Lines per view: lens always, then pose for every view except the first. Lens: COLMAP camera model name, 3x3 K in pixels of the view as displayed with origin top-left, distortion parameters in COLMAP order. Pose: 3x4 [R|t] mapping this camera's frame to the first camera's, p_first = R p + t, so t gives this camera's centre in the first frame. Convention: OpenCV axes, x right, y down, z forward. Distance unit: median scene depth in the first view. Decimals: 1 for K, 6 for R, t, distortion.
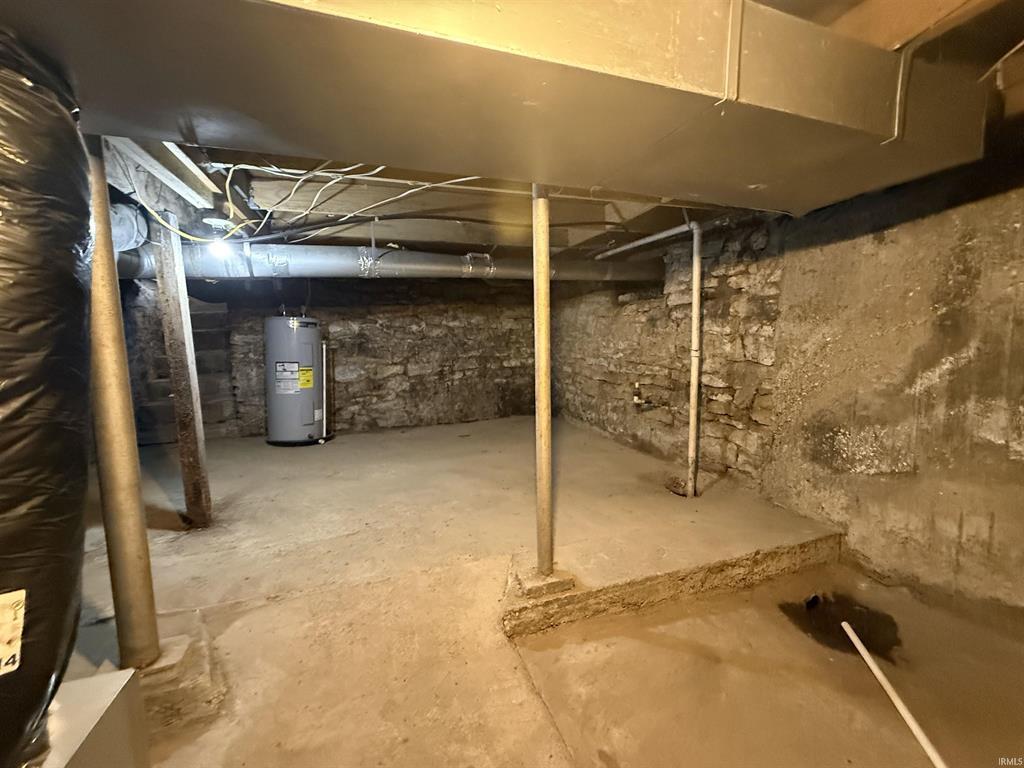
lens RADIAL K [[405.9, 0, 511.2], [0, 405.9, 385.8], [0, 0, 1]] dist [-0.000654, 0.000084]
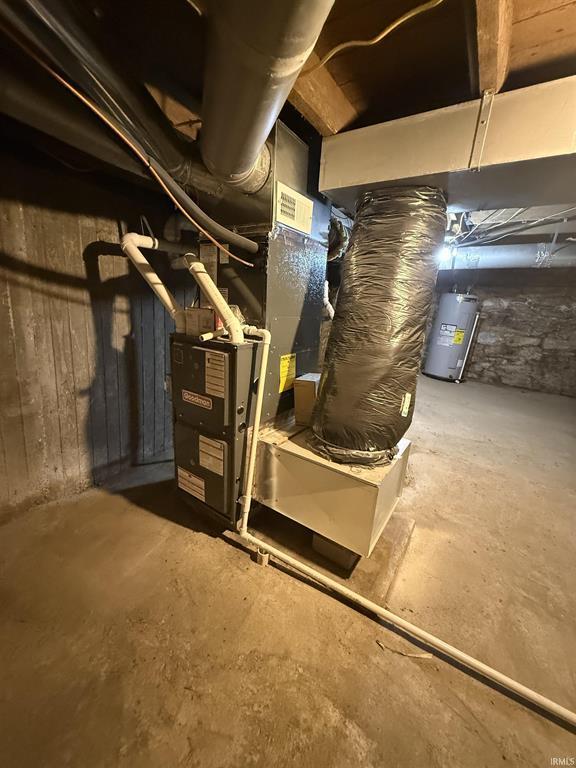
lens RADIAL K [[304.4, 0, 287.9], [0, 304.4, 381.9], [0, 0, 1]] dist [-0.000654, 0.000084]
pose [[0.602128, 0.264351, -0.753366, -0.005309], [-0.165995, 0.964426, 0.205739, 0.011402], [0.780953, 0.001173, 0.624588, -0.145025]]
